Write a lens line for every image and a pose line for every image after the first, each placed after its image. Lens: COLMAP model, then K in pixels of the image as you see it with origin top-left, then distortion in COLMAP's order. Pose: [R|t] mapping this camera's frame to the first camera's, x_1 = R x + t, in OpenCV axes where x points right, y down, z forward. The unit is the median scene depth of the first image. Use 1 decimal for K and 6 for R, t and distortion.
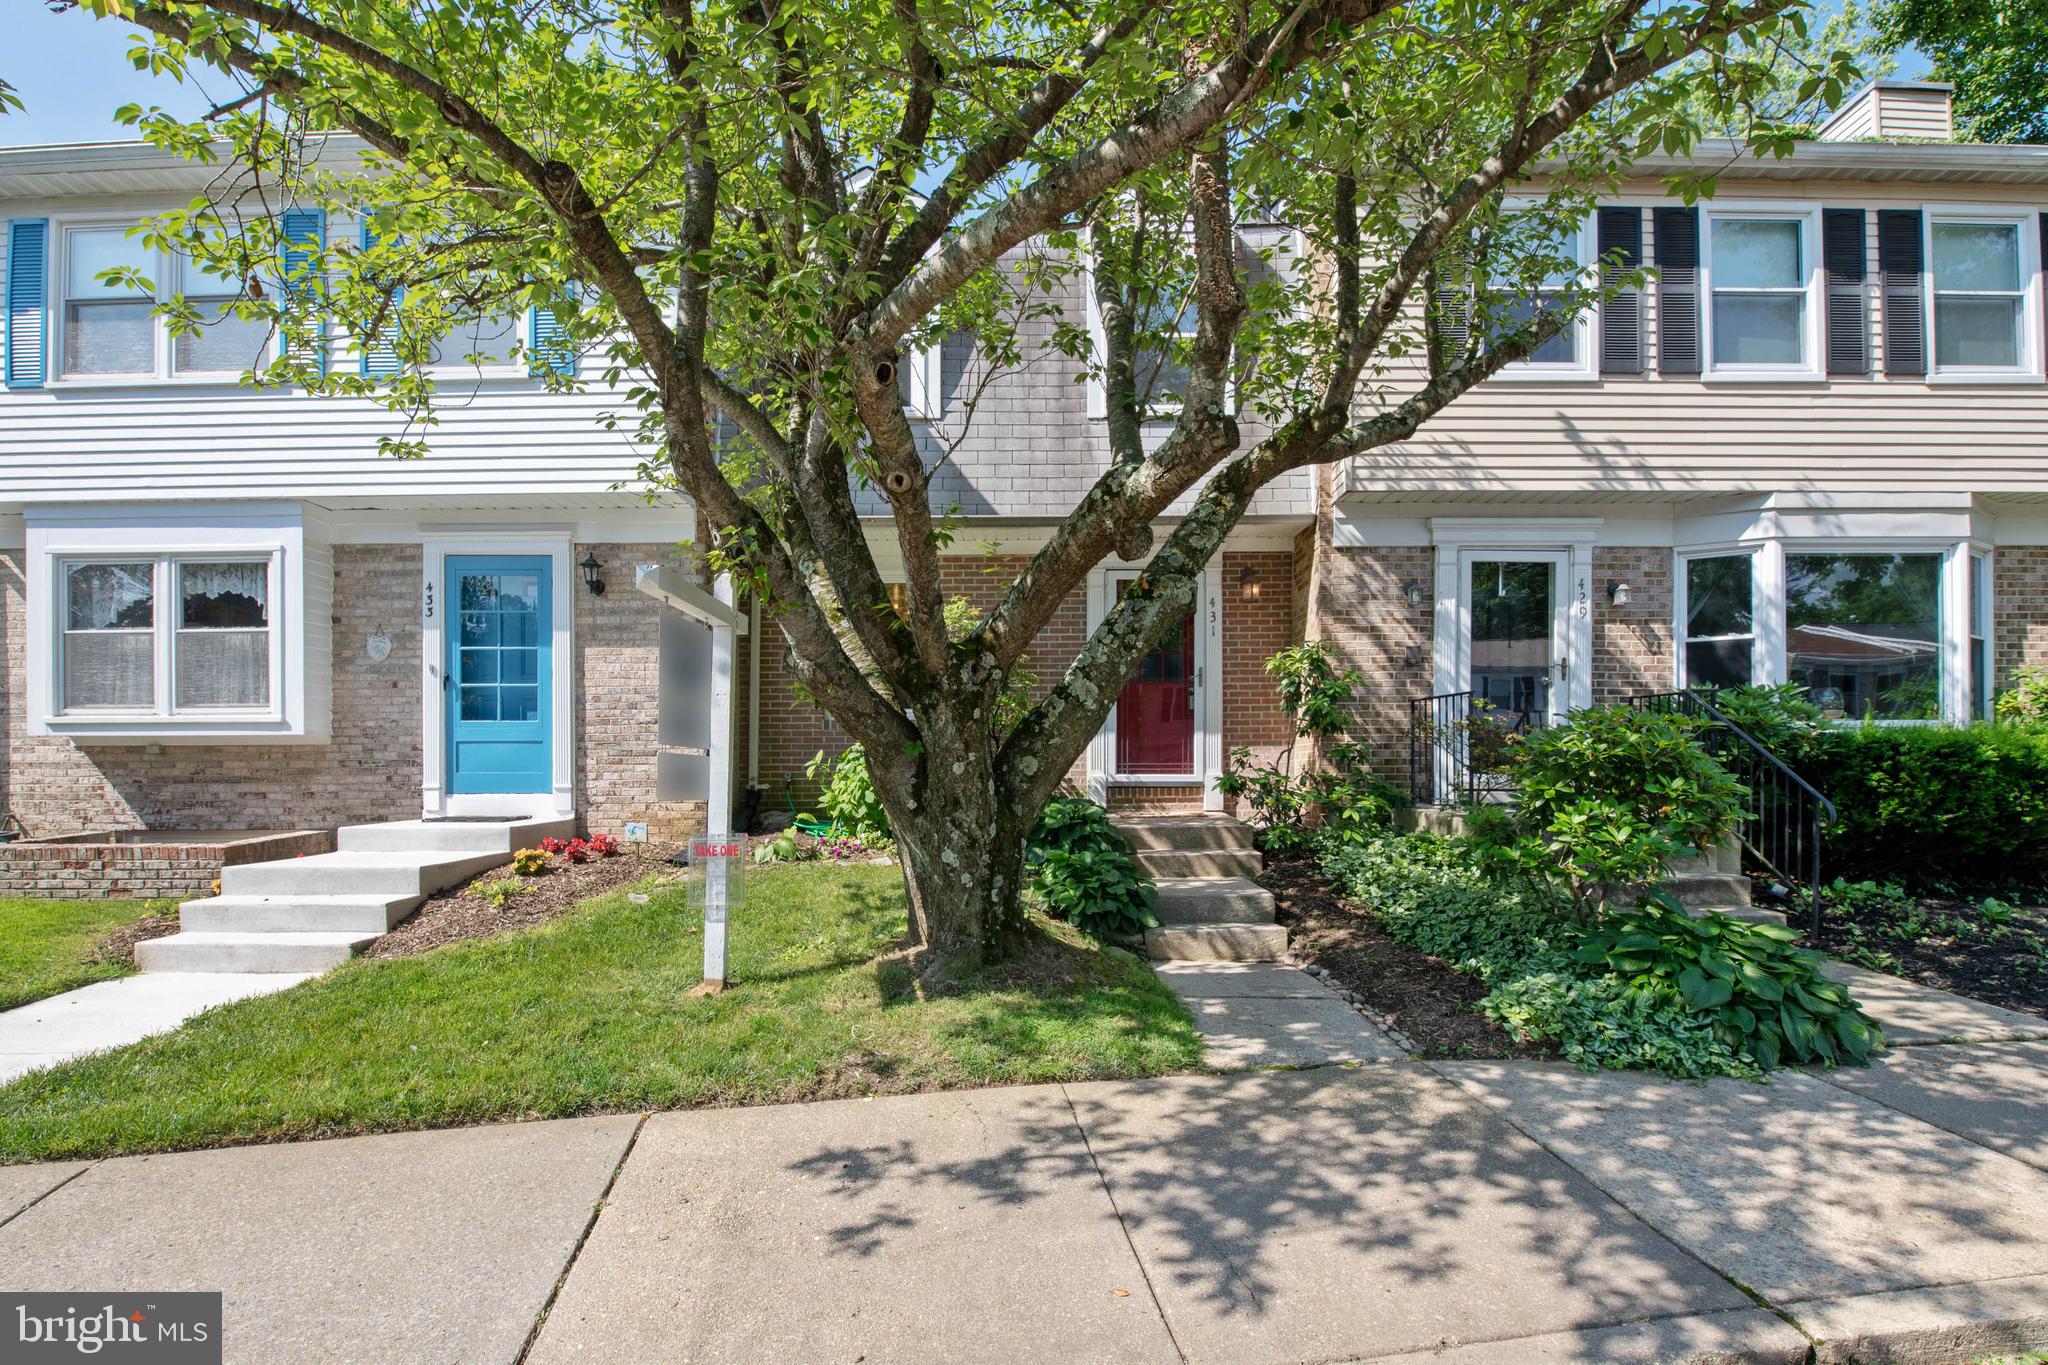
lens RADIAL K [[897.4, 0, 1004.7], [0, 897.4, 744.5], [0, 0, 1]] dist [0.006699, -0.005238]
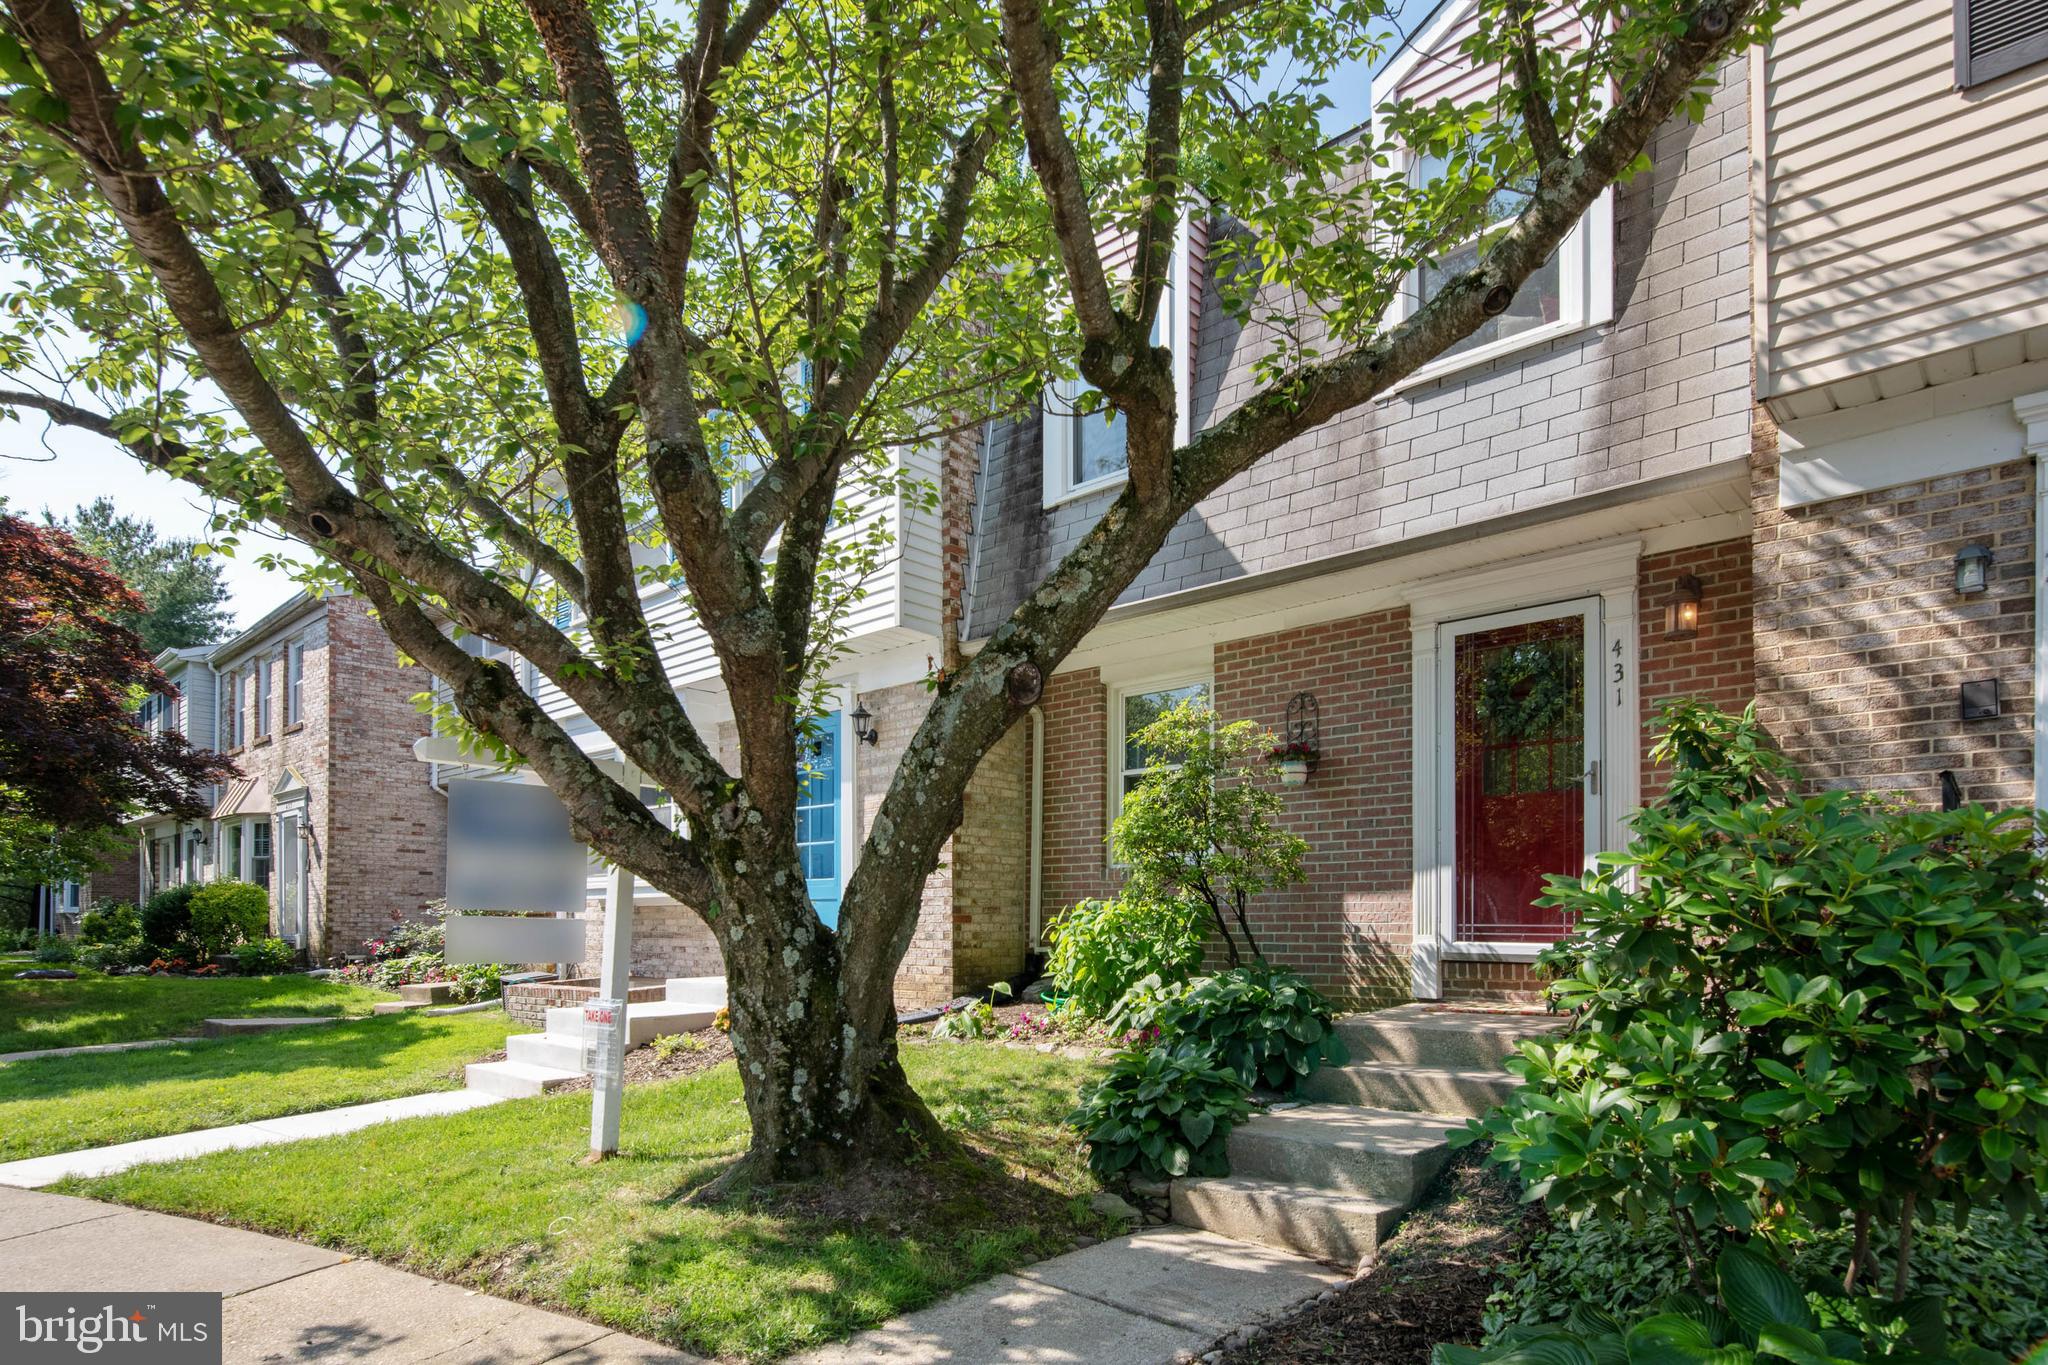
lens RADIAL K [[1124.0, 0, 1036.1], [0, 1124.0, 877.7], [0, 0, 1]] dist [0.015343, -0.000659]
pose [[0.752499, -0.023227, -0.658183, 0.461073], [0.013397, 0.999711, -0.019962, -0.000147], [0.658457, 0.006204, 0.752593, 0.221383]]
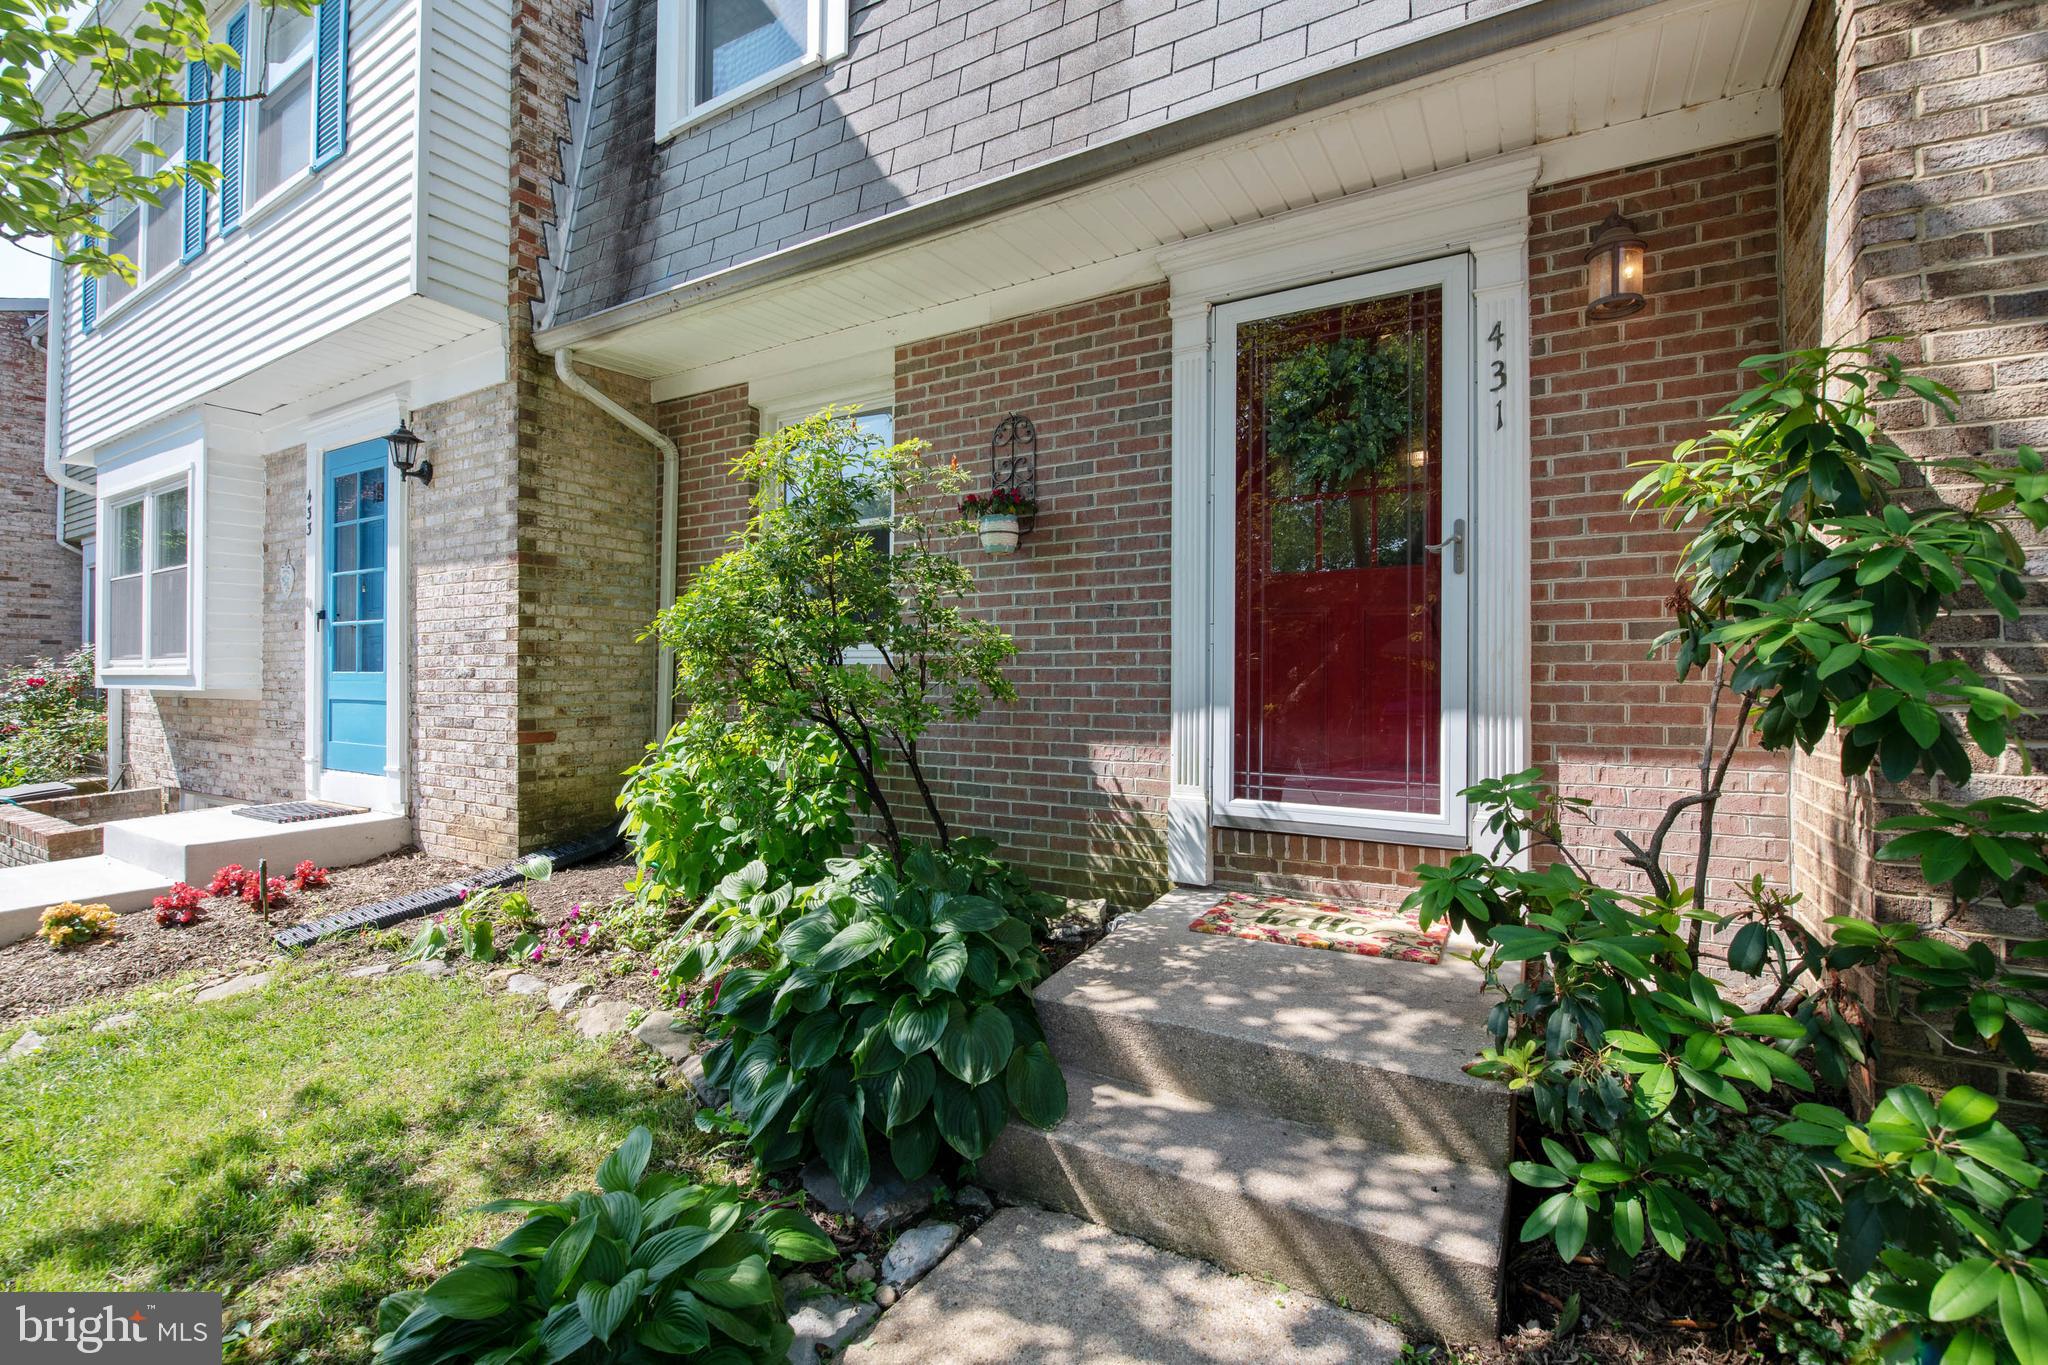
lens RADIAL K [[897.4, 0, 1027.4], [0, 897.4, 651.9], [0, 0, 1]] dist [0.006699, -0.005238]
pose [[0.868460, -0.009134, -0.495676, 0.266126], [0.011186, 0.999937, 0.001173, -0.037835], [0.495634, -0.006563, 0.868507, 0.645199]]
